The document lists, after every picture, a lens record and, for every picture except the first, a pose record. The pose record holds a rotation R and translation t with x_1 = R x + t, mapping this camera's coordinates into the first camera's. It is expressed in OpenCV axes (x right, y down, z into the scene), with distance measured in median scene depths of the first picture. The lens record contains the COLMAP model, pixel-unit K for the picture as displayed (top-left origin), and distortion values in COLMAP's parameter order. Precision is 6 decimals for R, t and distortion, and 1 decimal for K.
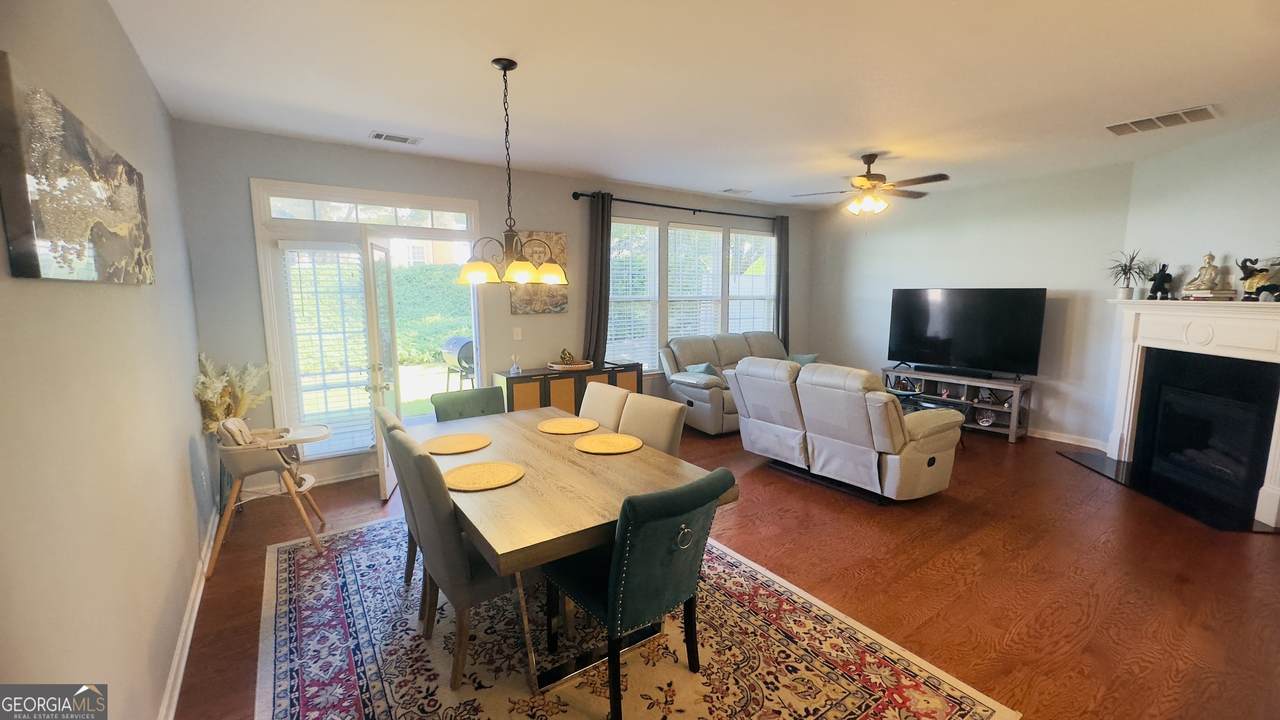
lens RADIAL K [[516.3, 0, 639.9], [0, 516.3, 362.3], [0, 0, 1]] dist [0.000419, 0.000001]
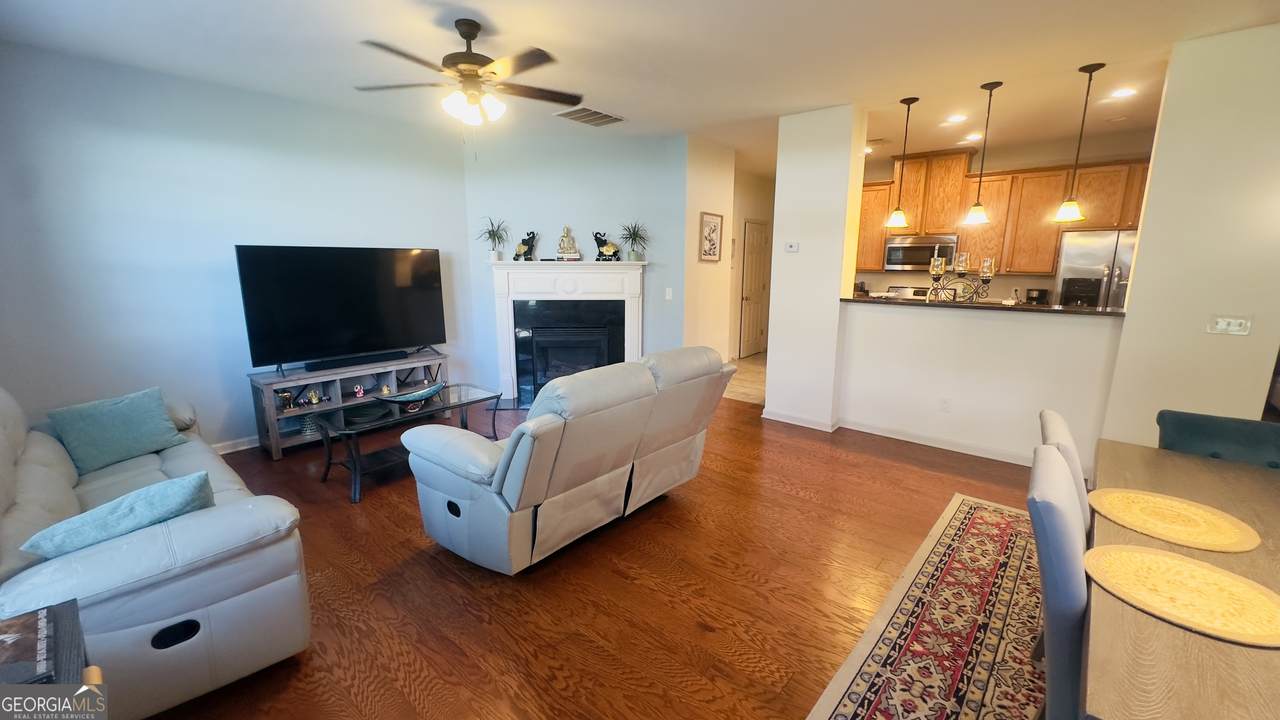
lens RADIAL K [[516.3, 0, 639.1], [0, 516.3, 362.3], [0, 0, 1]] dist [0.000419, 0.000001]
pose [[-0.240210, -0.181904, 0.953525, -0.425179], [0.126696, 0.968008, 0.216584, -0.189042], [-0.962417, 0.172834, -0.209479, 1.646110]]
